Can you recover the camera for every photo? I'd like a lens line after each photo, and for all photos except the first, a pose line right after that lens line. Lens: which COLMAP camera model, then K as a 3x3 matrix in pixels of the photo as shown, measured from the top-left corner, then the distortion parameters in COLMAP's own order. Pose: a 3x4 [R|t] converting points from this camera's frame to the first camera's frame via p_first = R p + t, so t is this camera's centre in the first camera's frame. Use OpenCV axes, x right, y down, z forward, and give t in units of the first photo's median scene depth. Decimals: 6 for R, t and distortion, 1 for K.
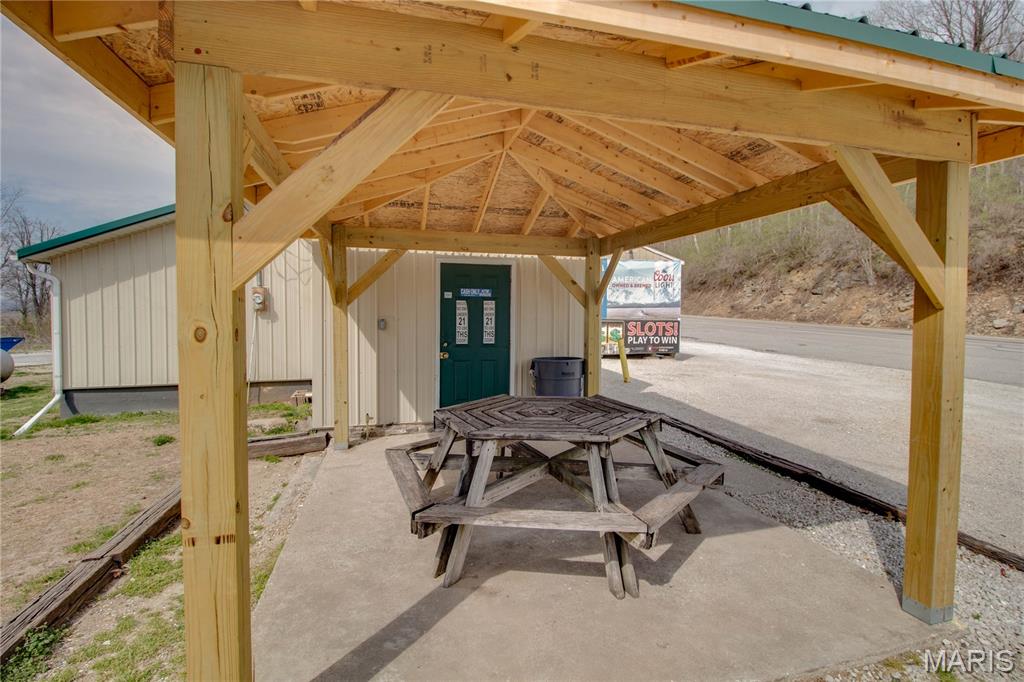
lens RADIAL K [[484.9, 0, 505.6], [0, 484.9, 334.4], [0, 0, 1]] dist [-0.007192, -0.005503]
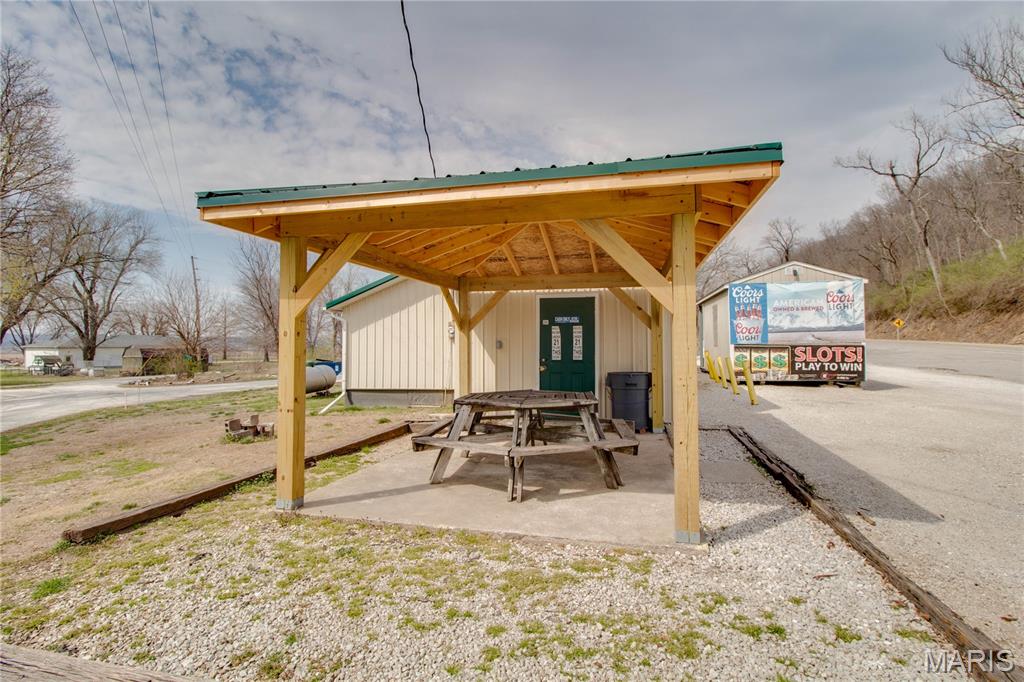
lens RADIAL K [[484.9, 0, 512.2], [0, 484.9, 335.1], [0, 0, 1]] dist [-0.007192, -0.005503]
pose [[0.873398, -0.019217, -0.486628, 0.230986], [-0.014778, 0.997715, -0.065924, 0.021585], [0.486783, 0.064769, 0.871118, -0.097825]]
